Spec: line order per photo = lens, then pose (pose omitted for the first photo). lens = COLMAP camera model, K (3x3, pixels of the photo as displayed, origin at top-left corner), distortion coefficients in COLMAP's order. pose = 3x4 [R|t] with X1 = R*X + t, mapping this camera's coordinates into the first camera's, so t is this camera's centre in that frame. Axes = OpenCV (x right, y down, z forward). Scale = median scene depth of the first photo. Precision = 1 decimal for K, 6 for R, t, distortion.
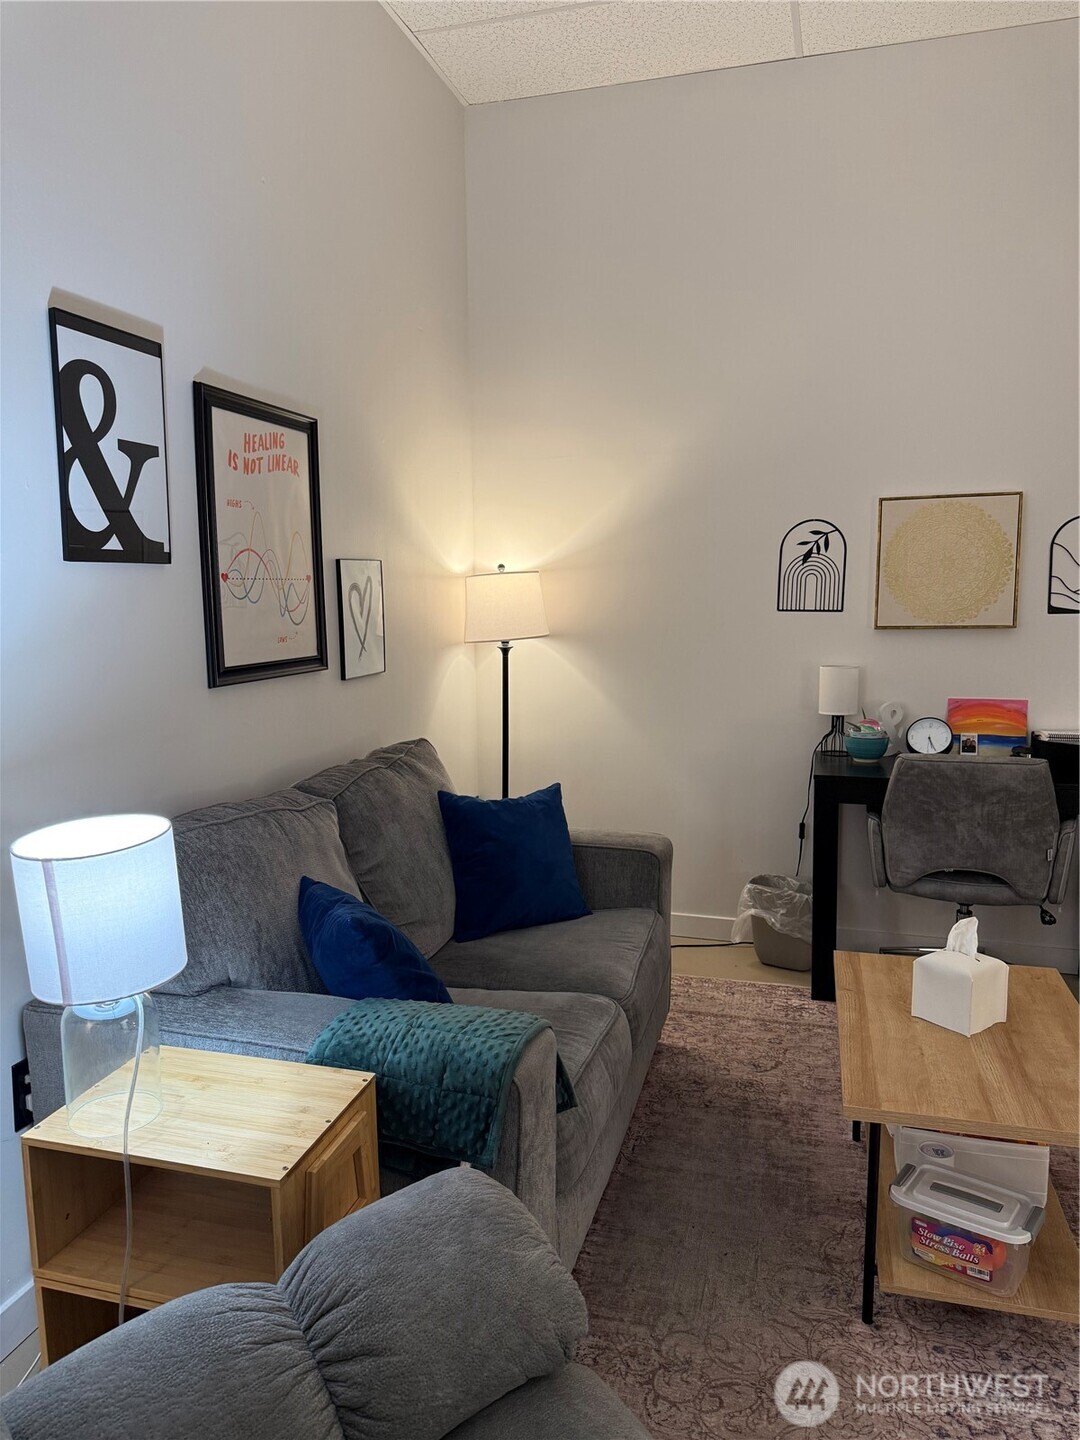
lens RADIAL K [[1019.0, 0, 545.6], [0, 1019.0, 723.6], [0, 0, 1]] dist [0.029747, -0.029691]
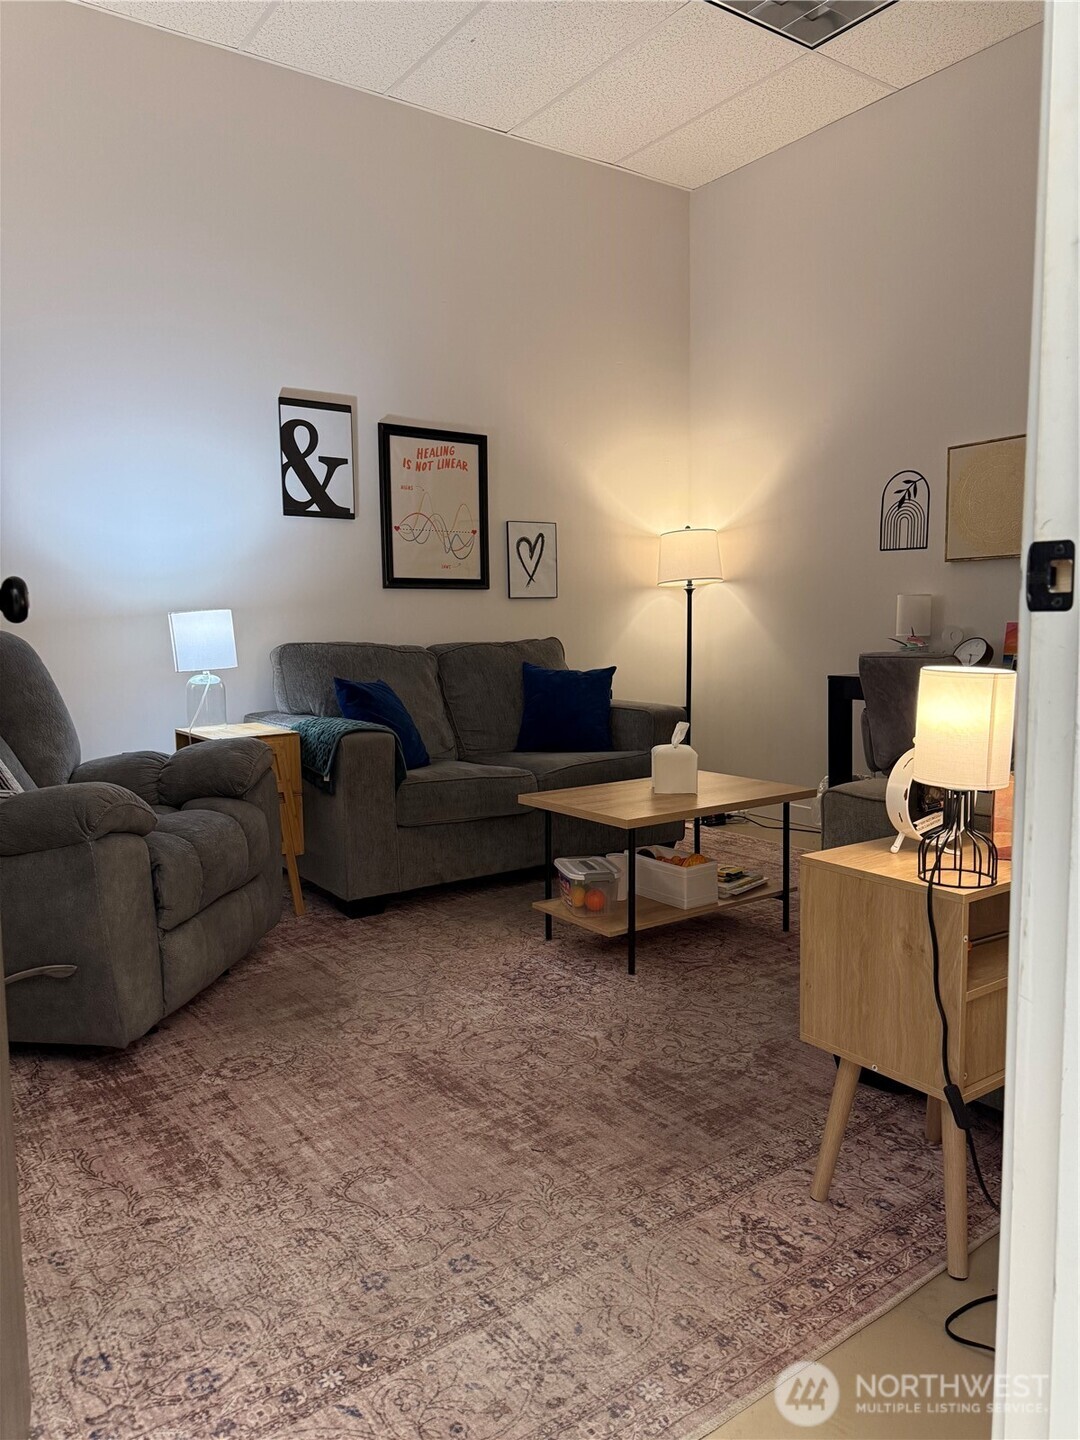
lens RADIAL K [[1019.0, 0, 548.3], [0, 1019.0, 758.5], [0, 0, 1]] dist [0.029747, -0.029691]
pose [[0.778277, 0.079892, -0.622818, 1.009743], [-0.078271, 0.996480, 0.030015, 0.181158], [0.623024, 0.025389, 0.781791, -0.236098]]
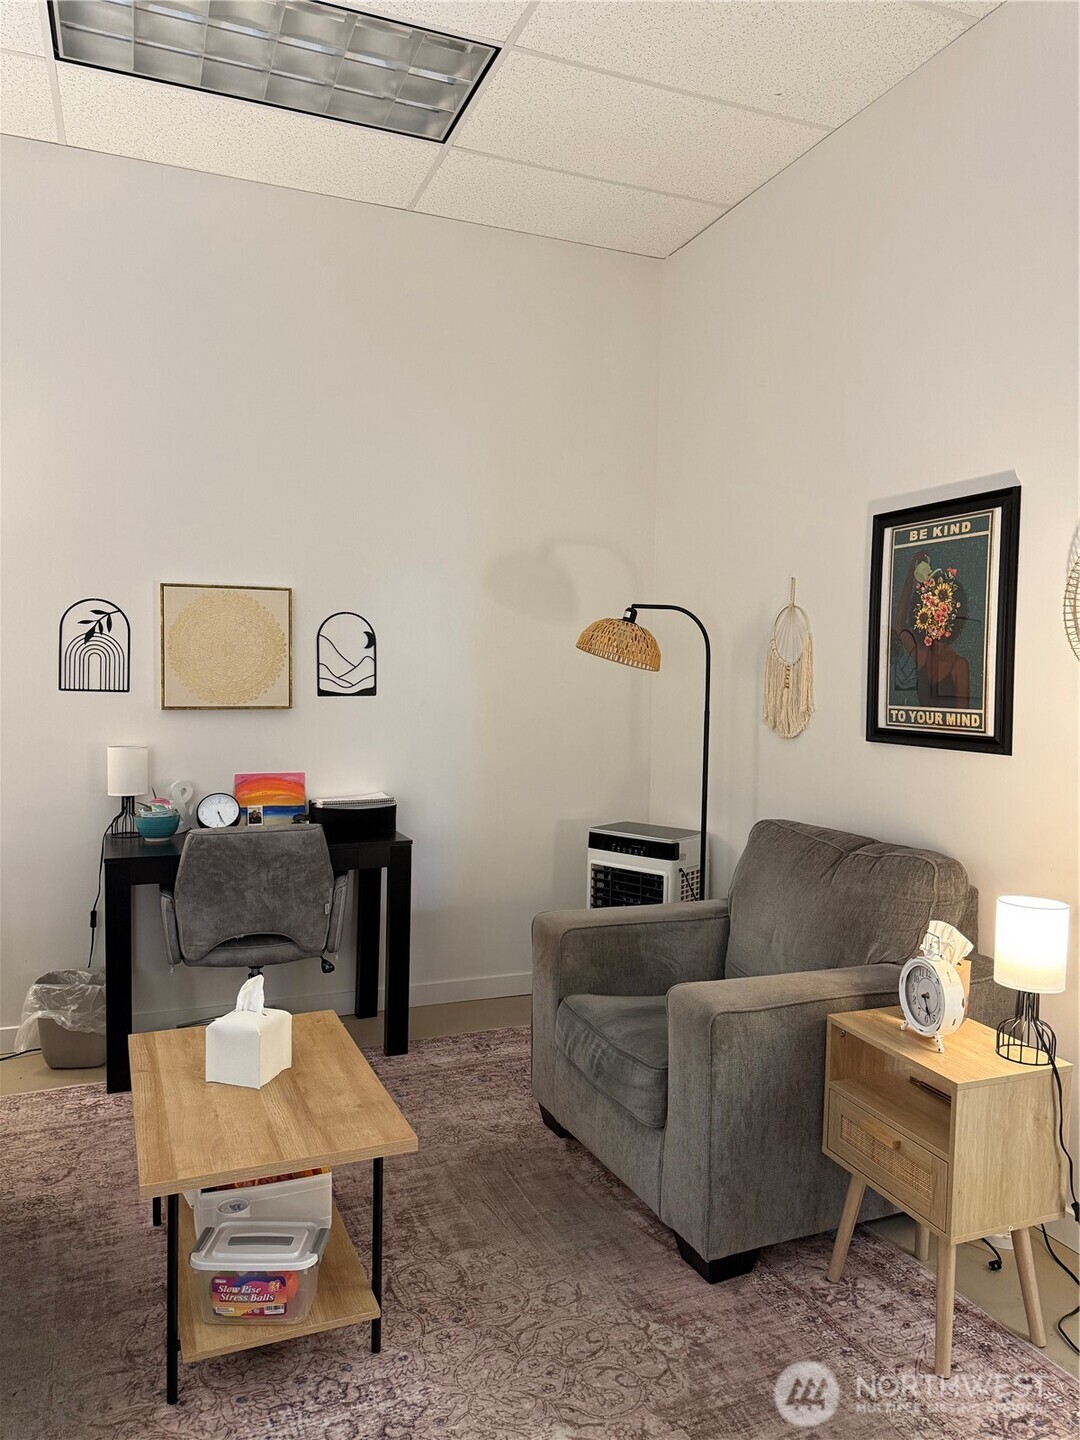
lens RADIAL K [[1019.0, 0, 548.9], [0, 1019.0, 717.1], [0, 0, 1]] dist [0.029747, -0.029691]
pose [[0.786705, -0.010901, 0.617232, -0.006294], [0.060487, 0.996394, -0.059497, -0.001048], [-0.614358, 0.084141, 0.784528, -0.051334]]
